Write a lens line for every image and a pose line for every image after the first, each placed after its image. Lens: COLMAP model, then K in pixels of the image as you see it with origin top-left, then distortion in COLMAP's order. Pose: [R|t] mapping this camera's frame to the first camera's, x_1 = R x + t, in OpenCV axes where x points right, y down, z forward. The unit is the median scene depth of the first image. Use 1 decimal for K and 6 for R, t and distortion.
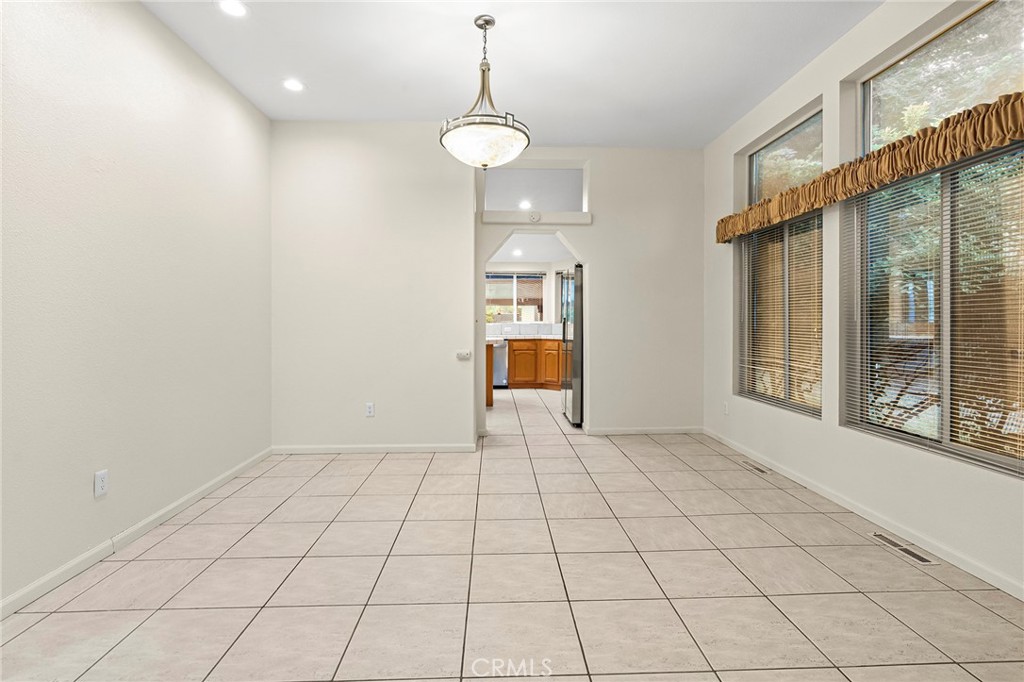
lens RADIAL K [[476.9, 0, 512.1], [0, 476.9, 319.1], [0, 0, 1]] dist [-0.001410, -0.000154]
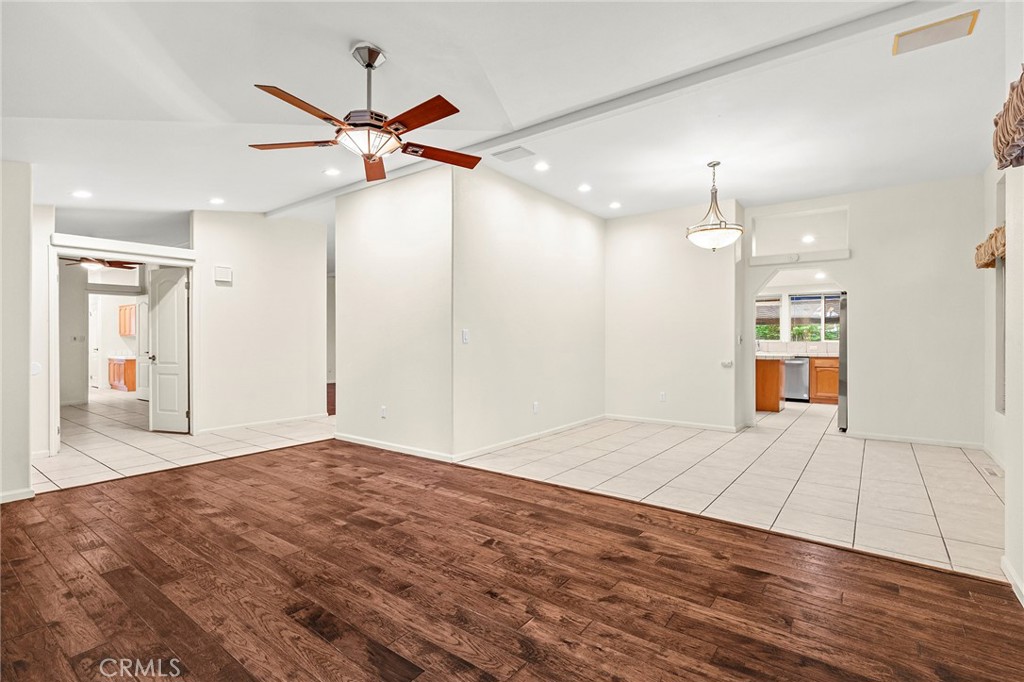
lens RADIAL K [[487.3, 0, 510.3], [0, 487.3, 337.8], [0, 0, 1]] dist [-0.002339, -0.000581]
pose [[0.773325, 0.002697, -0.634004, 0.270052], [-0.001192, 0.999995, 0.002800, -0.004508], [0.634008, -0.001409, 0.773325, -0.448166]]
